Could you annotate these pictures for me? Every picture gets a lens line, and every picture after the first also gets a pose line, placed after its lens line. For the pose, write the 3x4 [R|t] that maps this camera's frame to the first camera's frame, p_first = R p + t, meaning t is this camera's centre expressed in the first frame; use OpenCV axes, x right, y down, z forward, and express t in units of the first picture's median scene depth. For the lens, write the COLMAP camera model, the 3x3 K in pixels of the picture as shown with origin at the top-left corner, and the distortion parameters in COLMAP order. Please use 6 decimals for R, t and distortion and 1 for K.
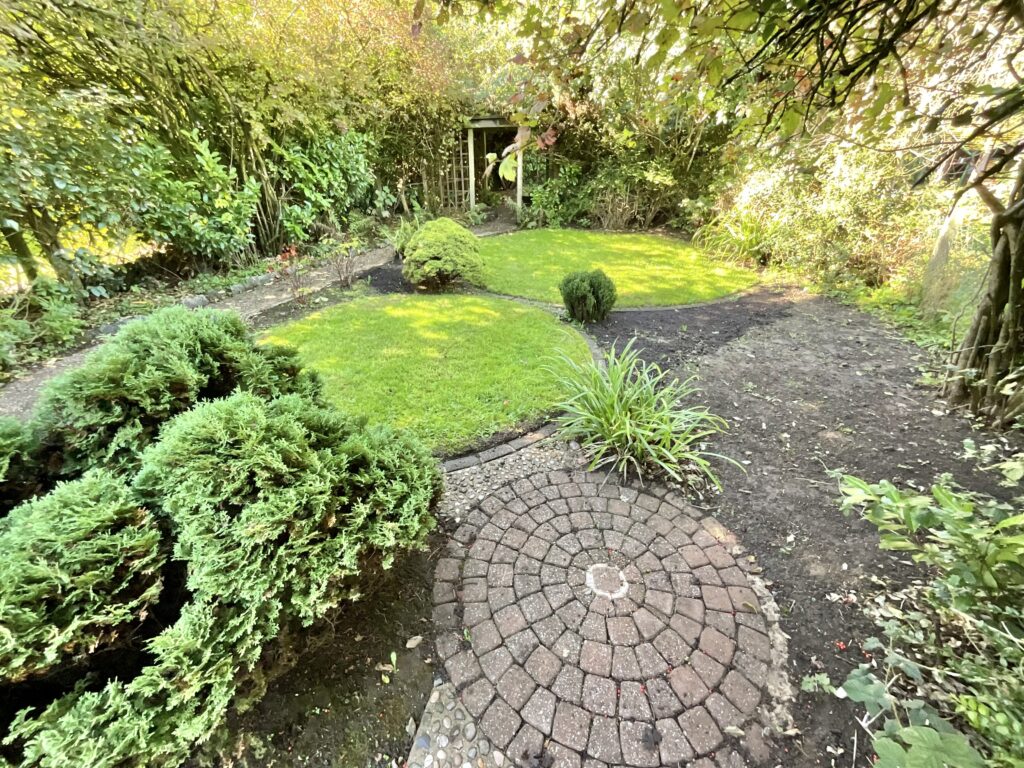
lens RADIAL K [[416.0, 0, 511.8], [0, 416.0, 382.6], [0, 0, 1]] dist [-0.004696, 0.002291]
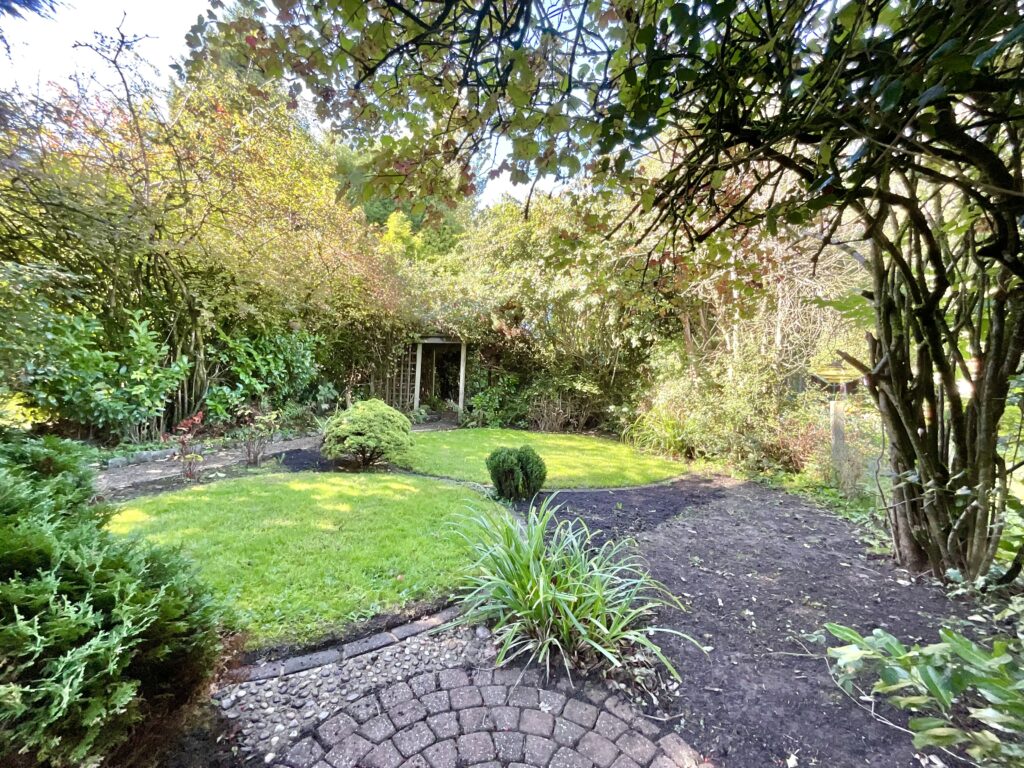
lens RADIAL K [[416.0, 0, 512.5], [0, 416.0, 385.4], [0, 0, 1]] dist [-0.004696, 0.002291]
pose [[0.992882, 0.045132, 0.110218, 0.055954], [0.013919, 0.875109, -0.483726, 0.068545], [-0.118284, 0.481817, 0.868252, 0.081885]]
